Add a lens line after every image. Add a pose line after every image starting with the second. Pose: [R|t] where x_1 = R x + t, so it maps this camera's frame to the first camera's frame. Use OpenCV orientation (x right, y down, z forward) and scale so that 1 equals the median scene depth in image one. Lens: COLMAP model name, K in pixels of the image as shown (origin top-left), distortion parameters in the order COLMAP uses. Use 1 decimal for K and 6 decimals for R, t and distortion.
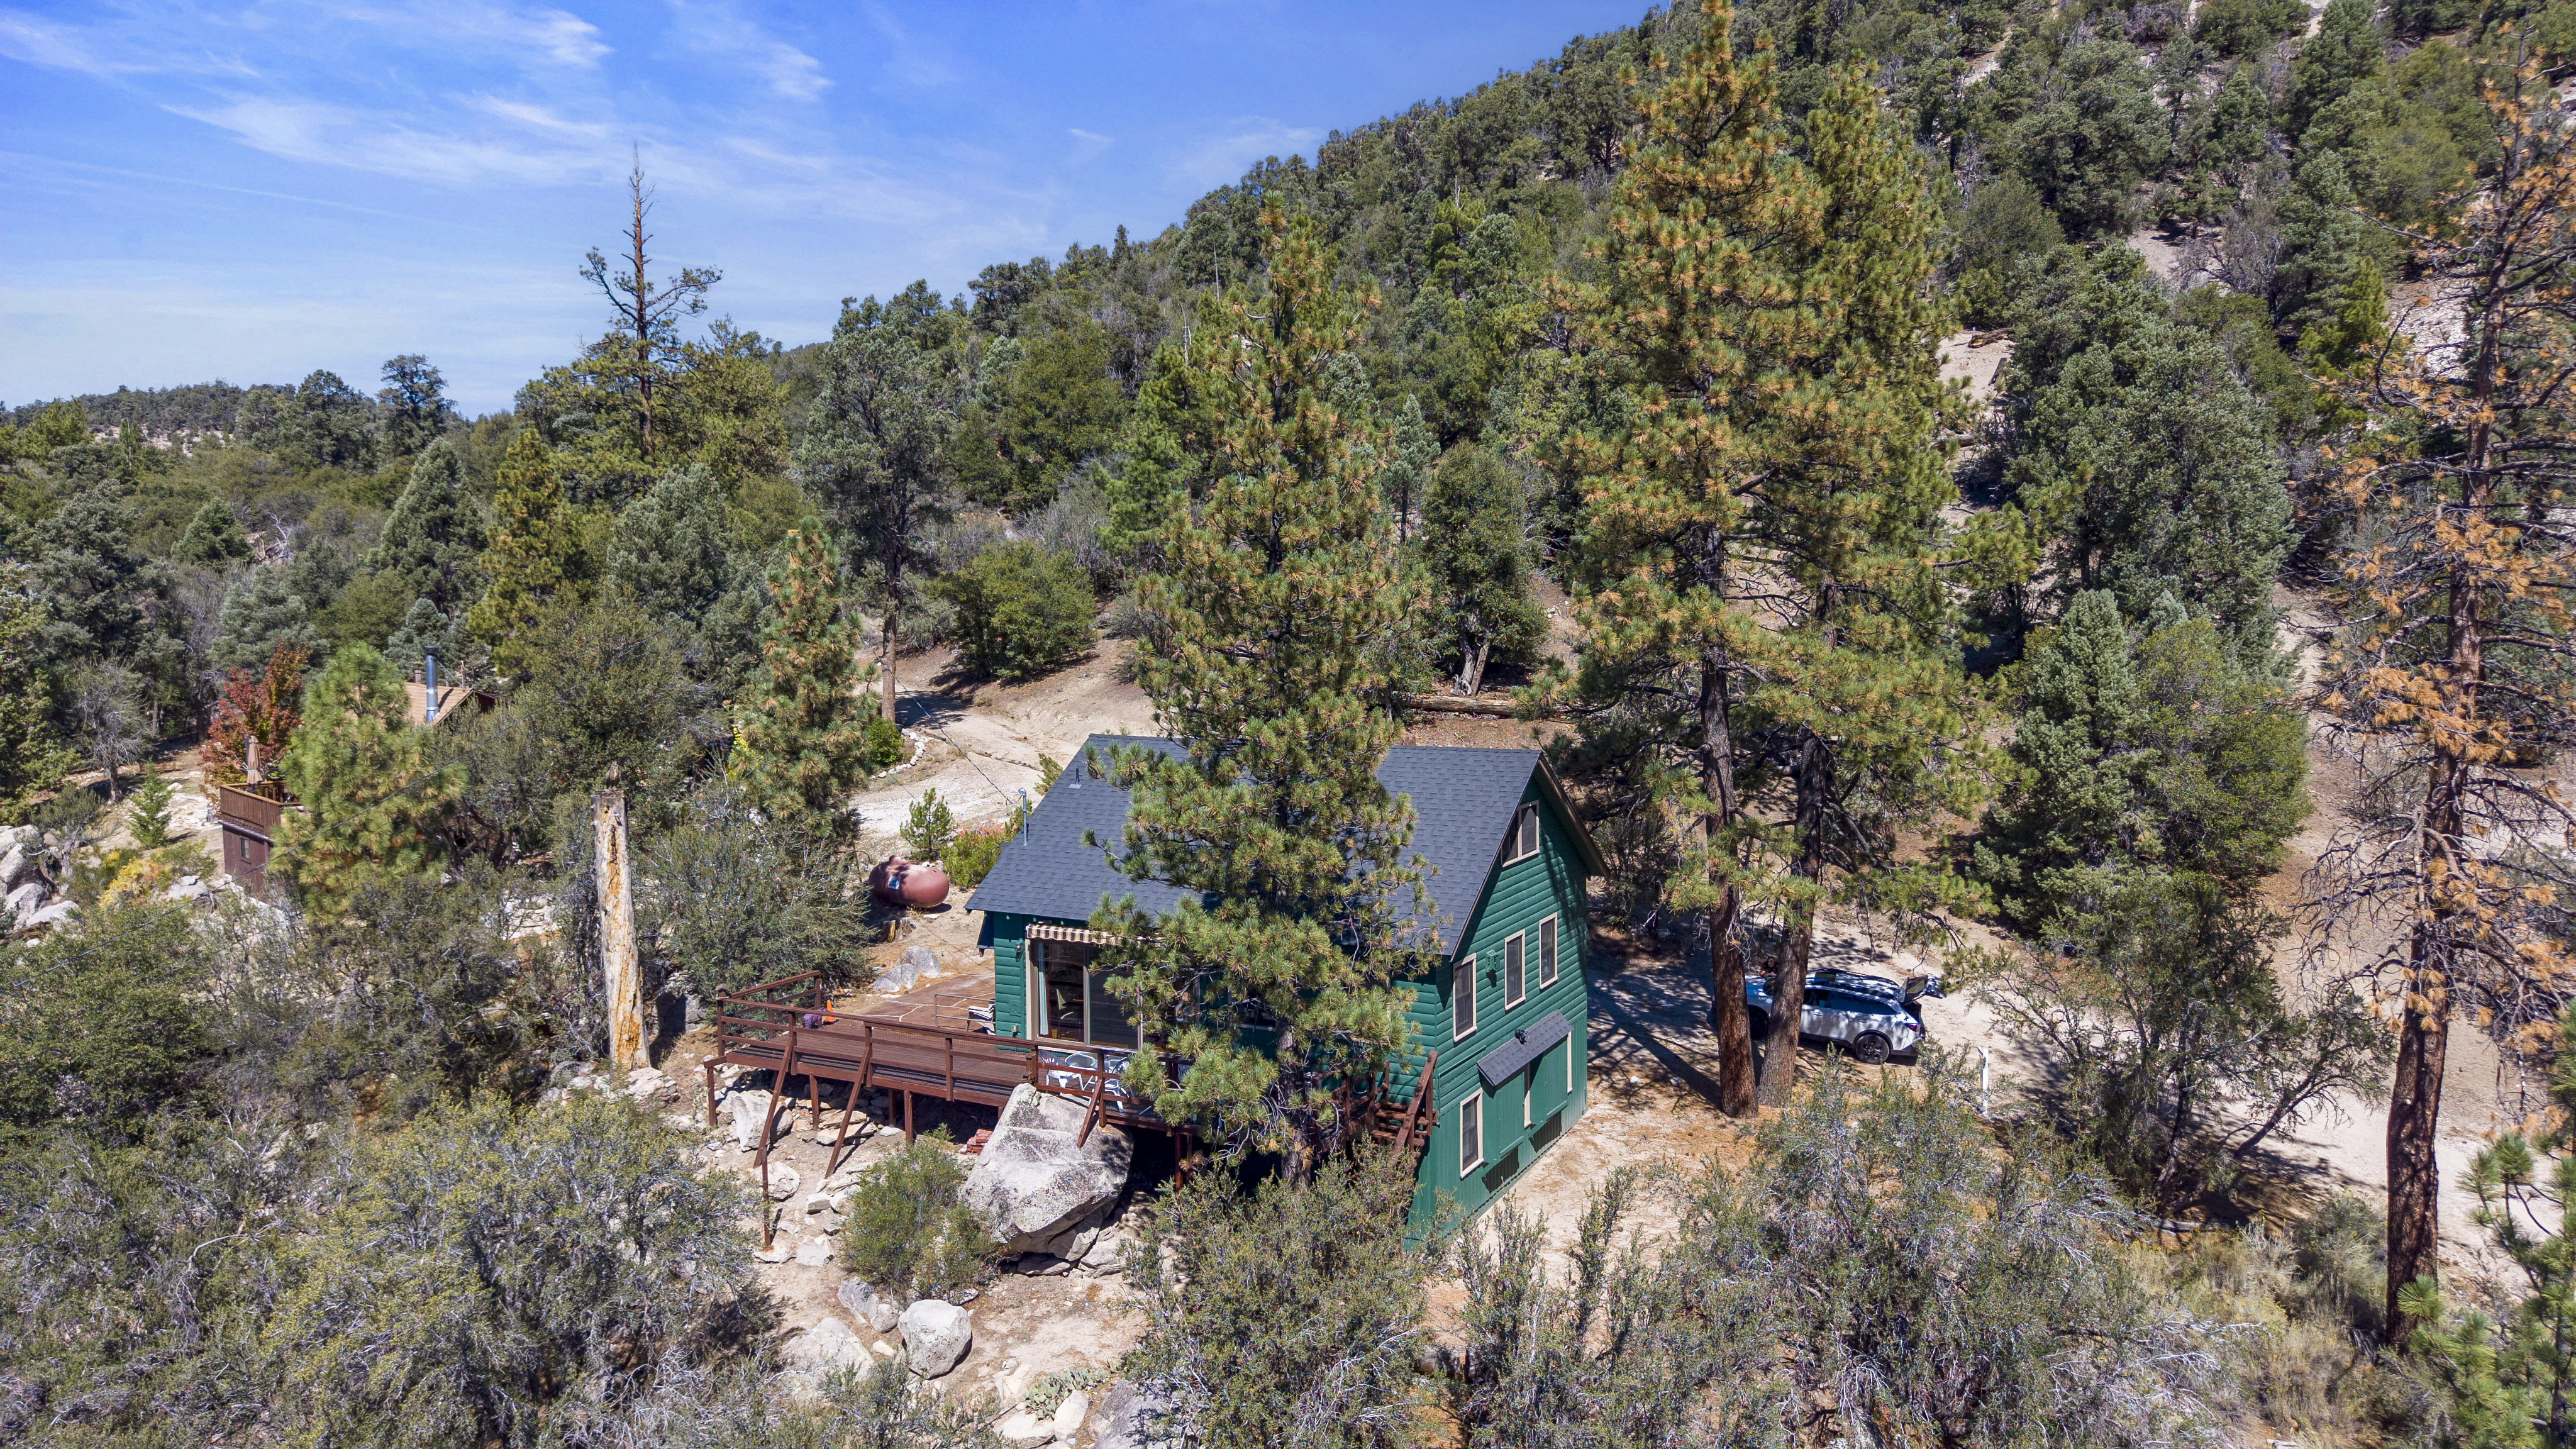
lens RADIAL K [[1712.5, 0, 1304.1], [0, 1712.5, 722.1], [0, 0, 1]] dist [0.018882, -0.023377]
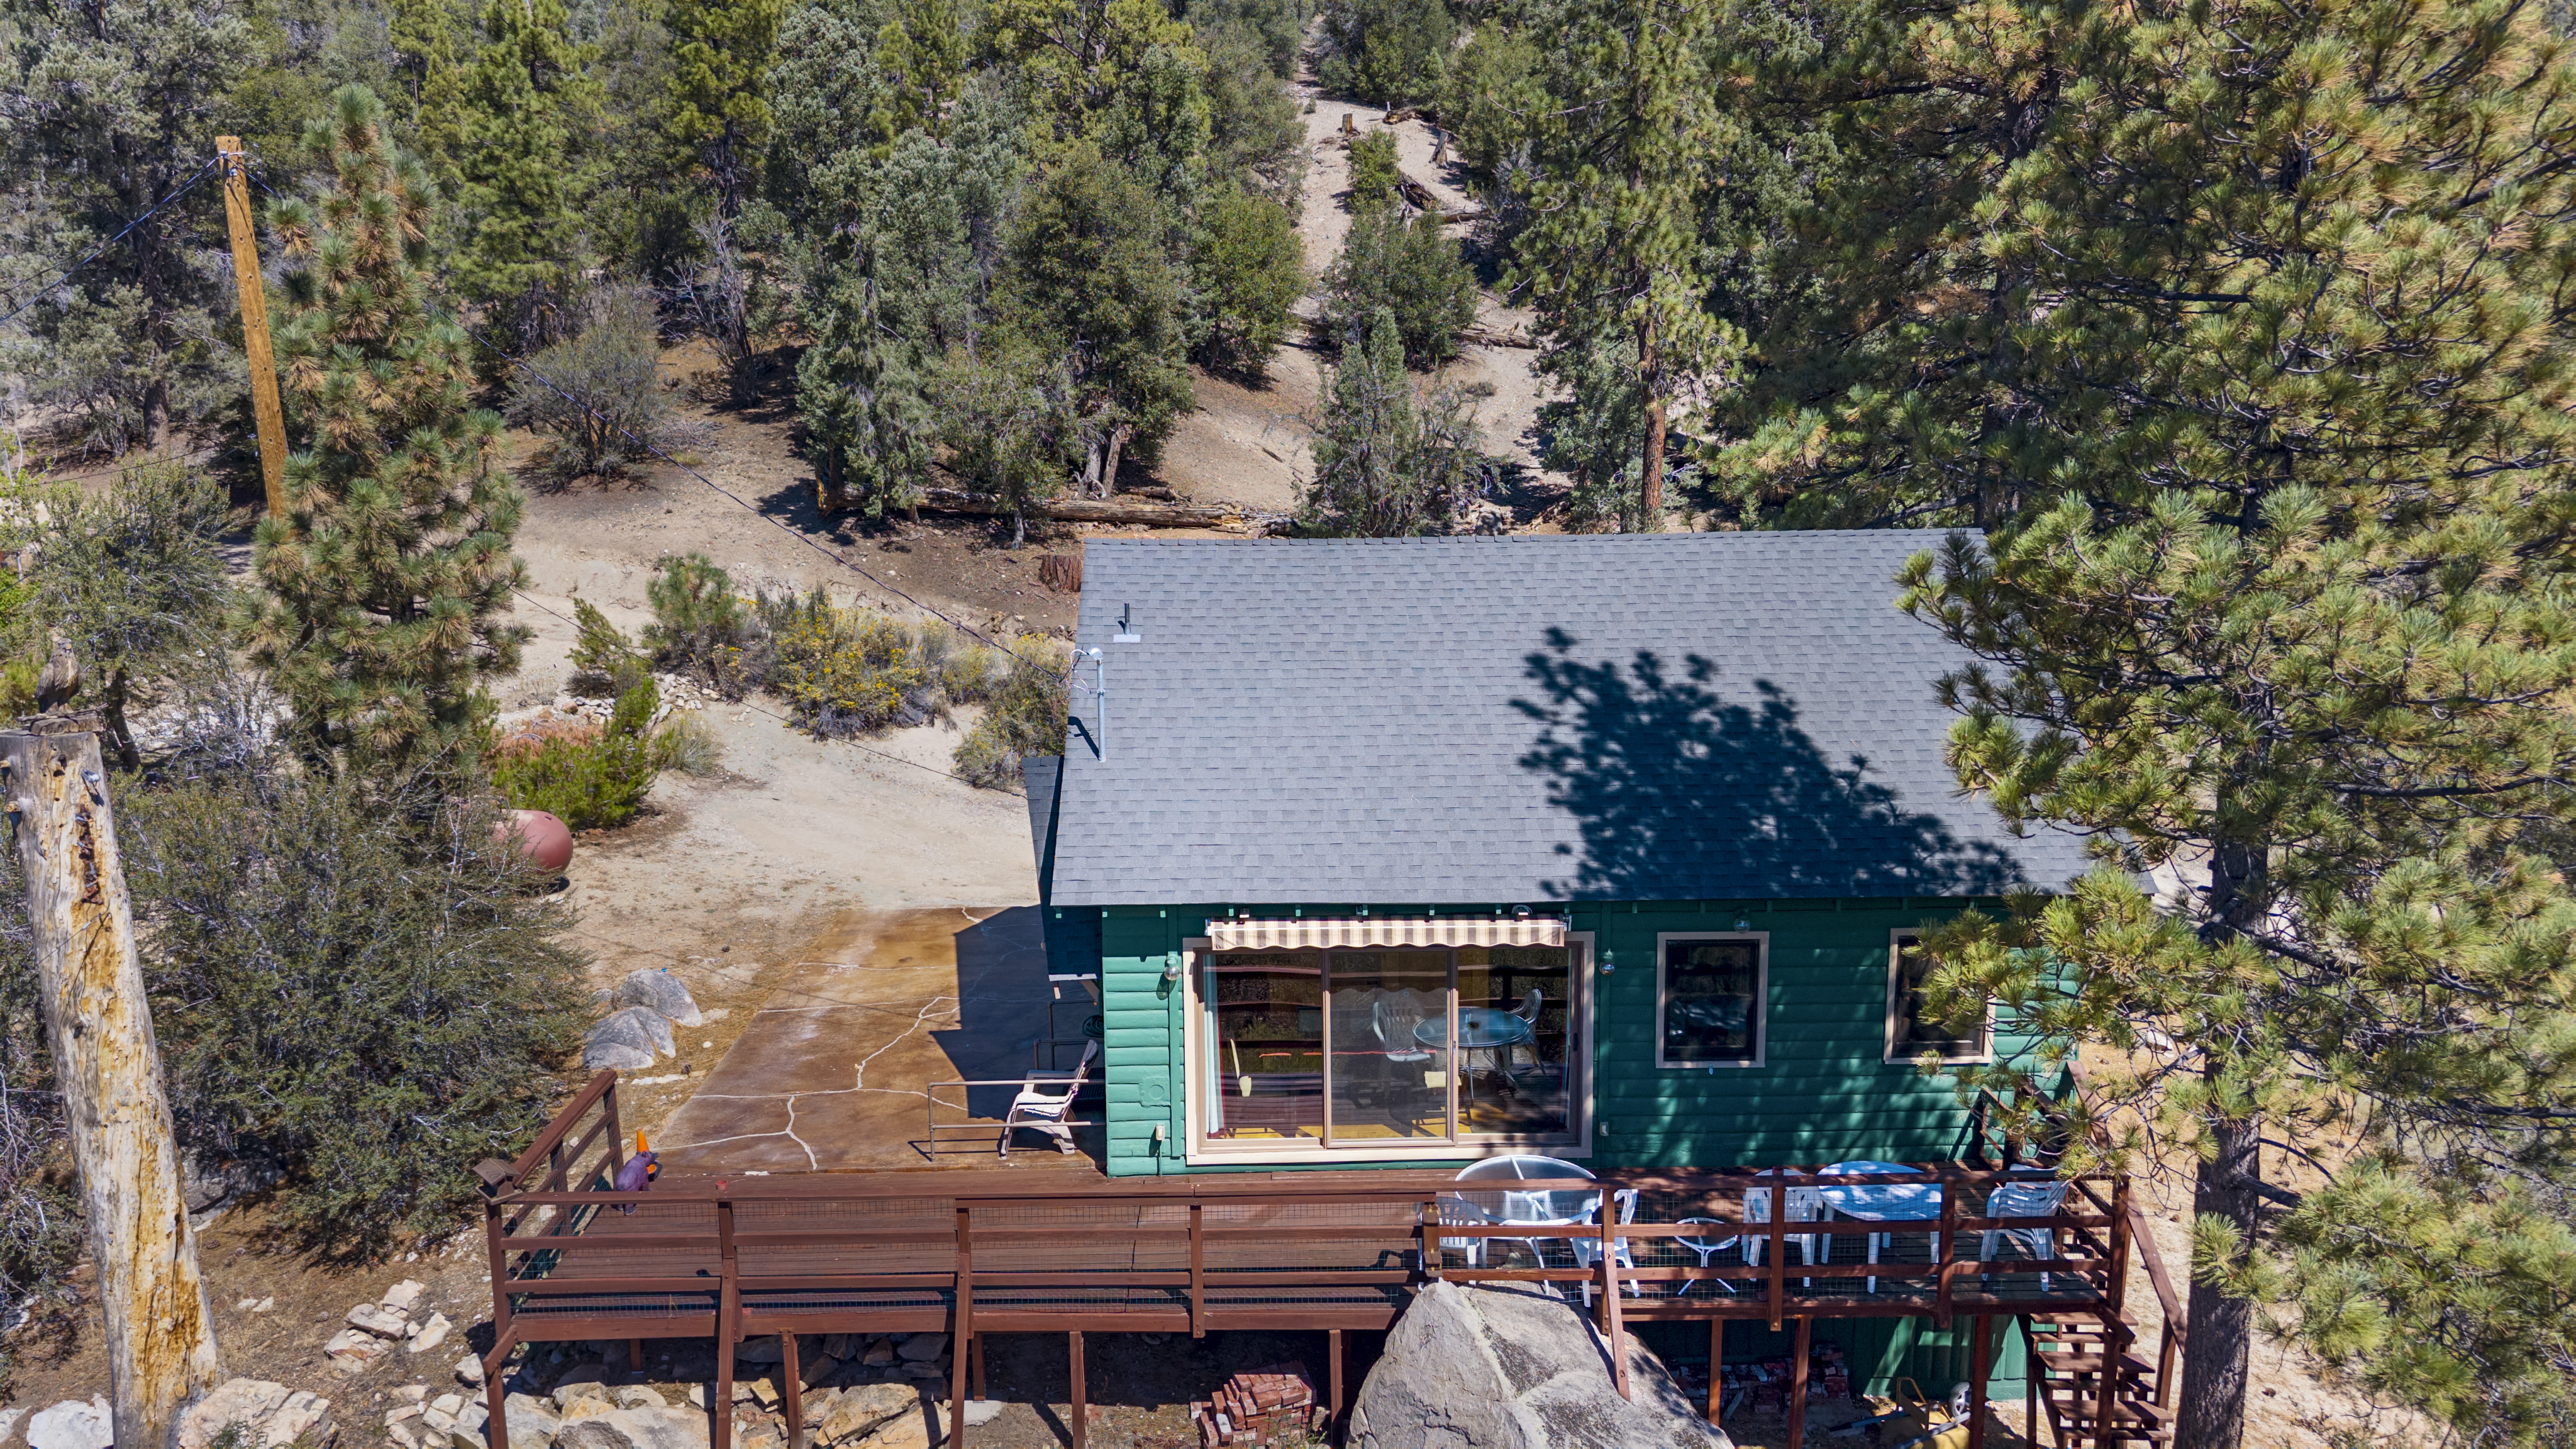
lens RADIAL K [[1712.5, 0, 1292.8], [0, 1712.5, 753.3], [0, 0, 1]] dist [0.018882, -0.023377]
pose [[0.879735, -0.088543, 0.467147, -0.342205], [0.035125, 0.991925, 0.121863, 0.011392], [-0.474165, -0.090799, 0.875742, 0.538388]]
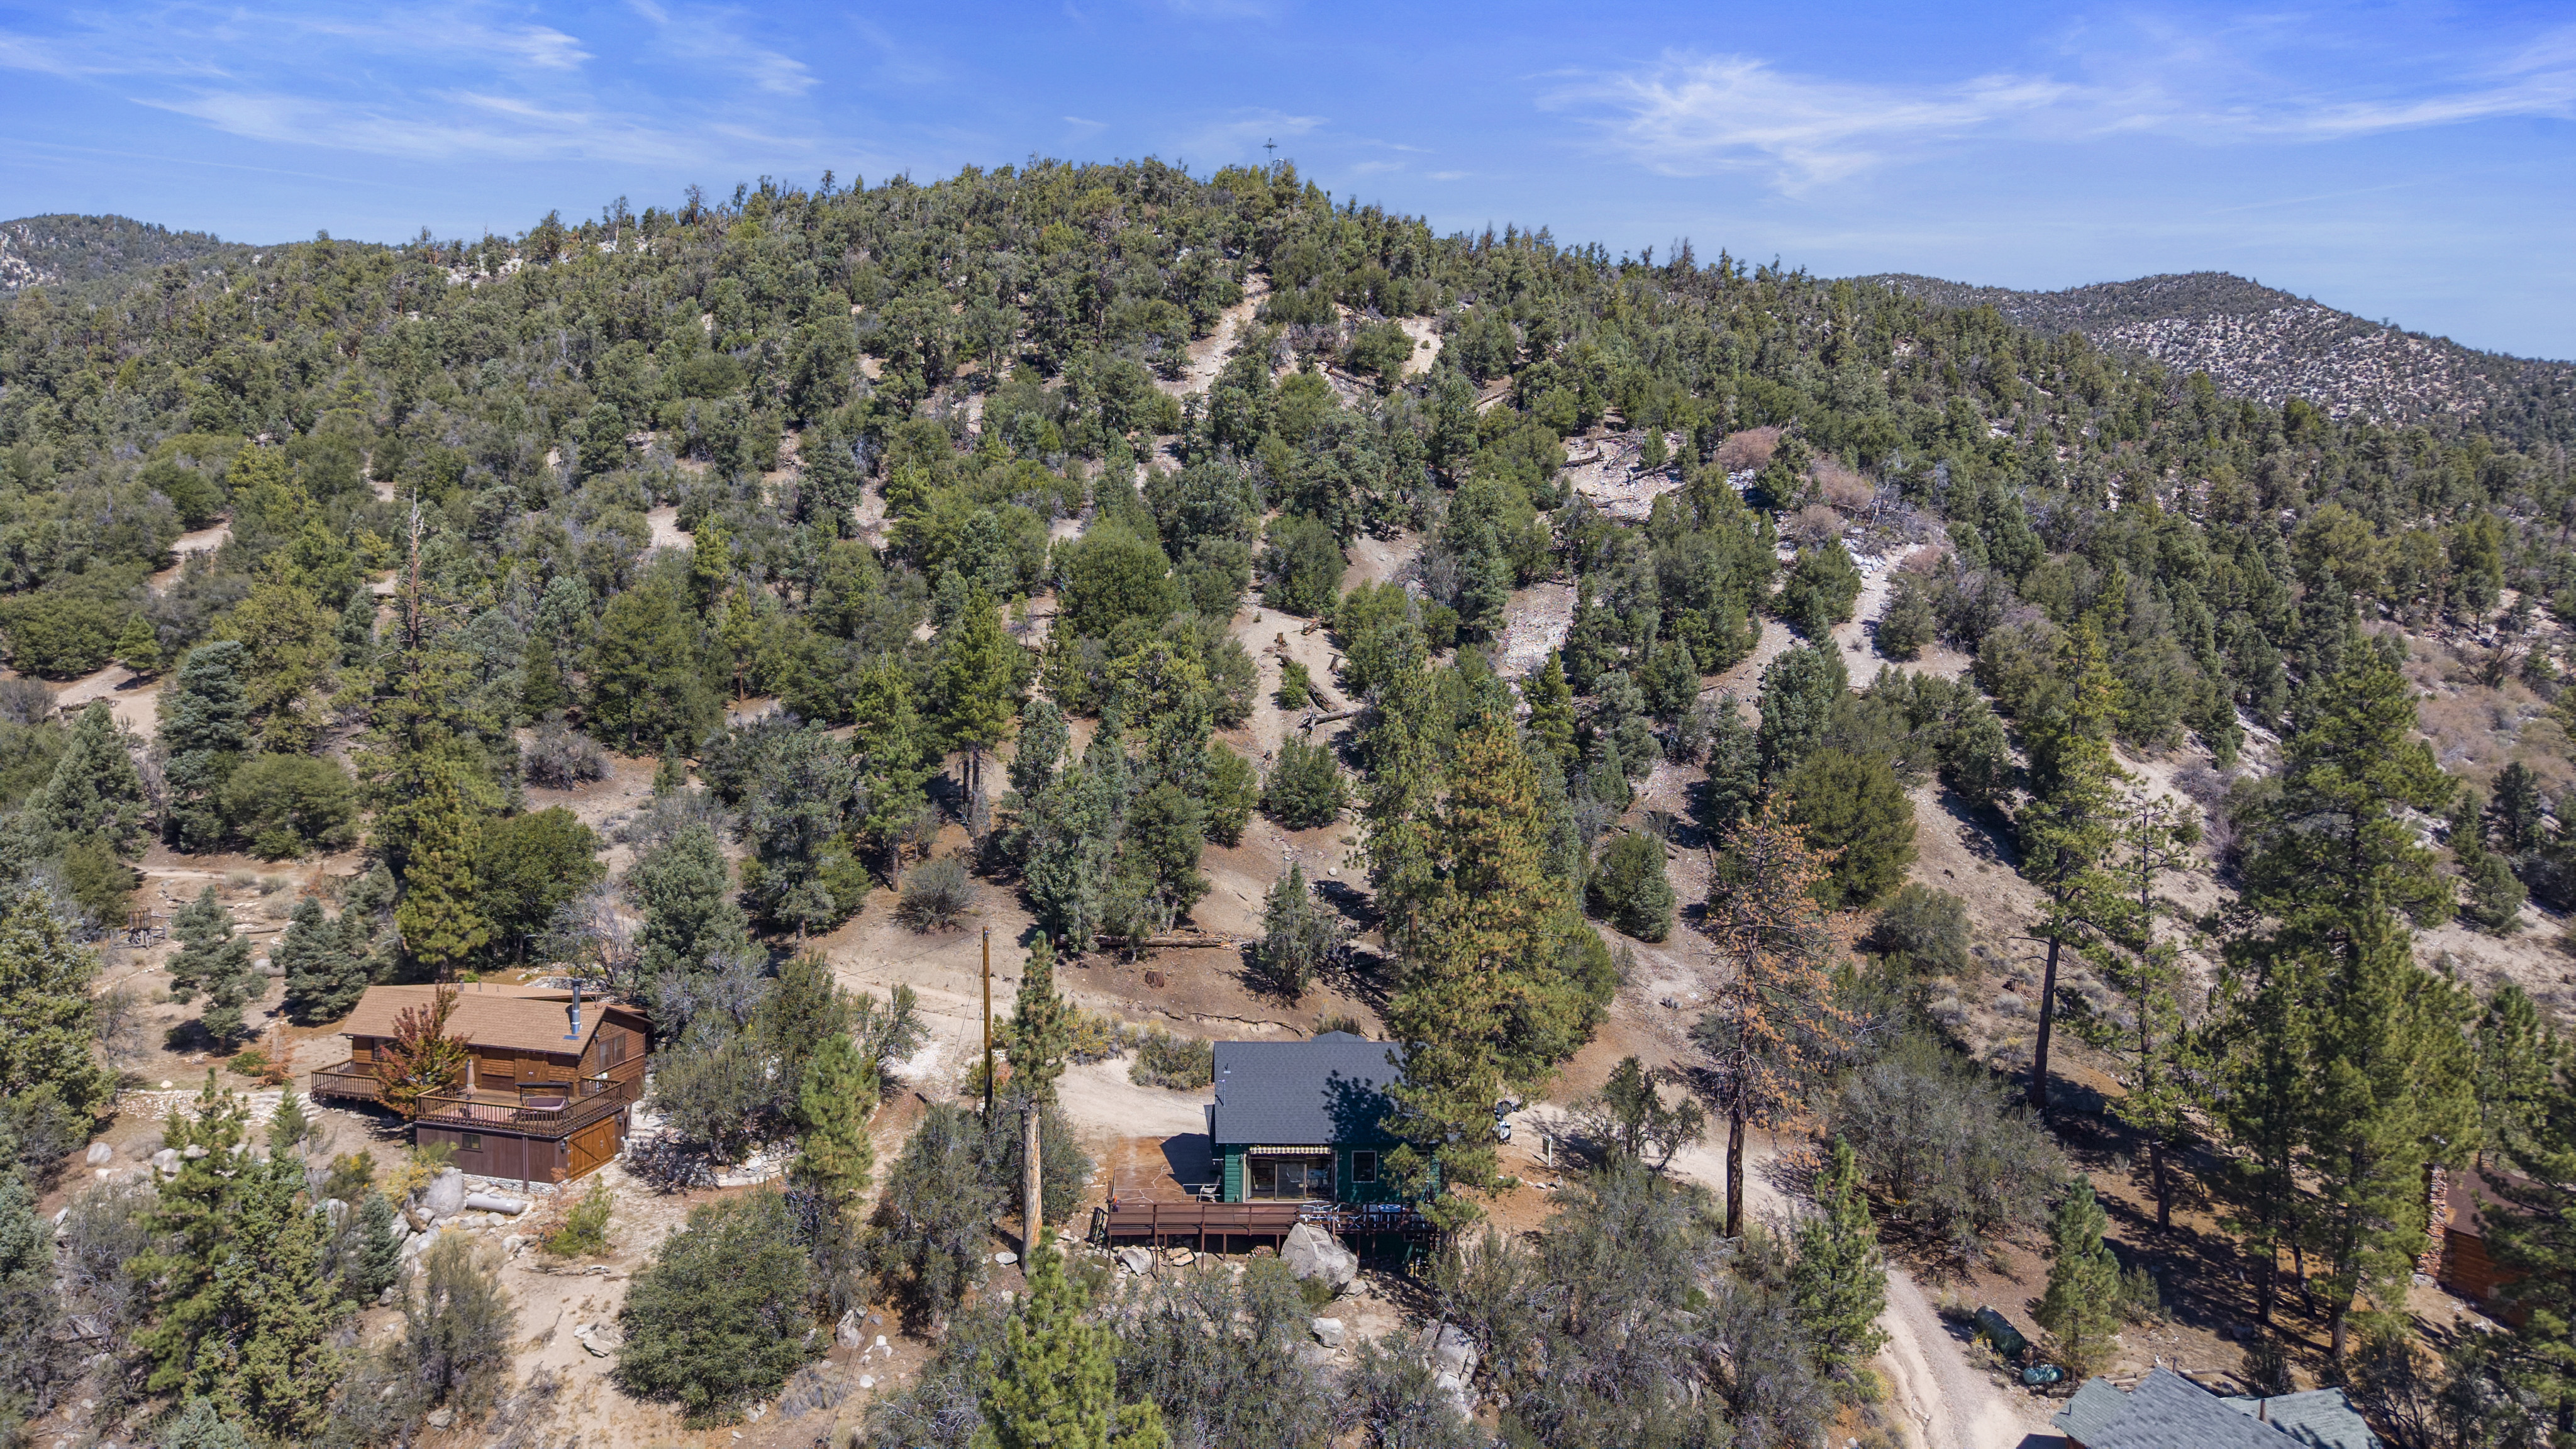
lens RADIAL K [[1712.5, 0, 1288.8], [0, 1712.5, 709.5], [0, 0, 1]] dist [0.018882, -0.023377]
pose [[0.858470, -0.007671, 0.512806, -1.162945], [0.010570, 0.999940, -0.002738, -0.407856], [-0.512754, 0.007771, 0.858500, -0.846304]]
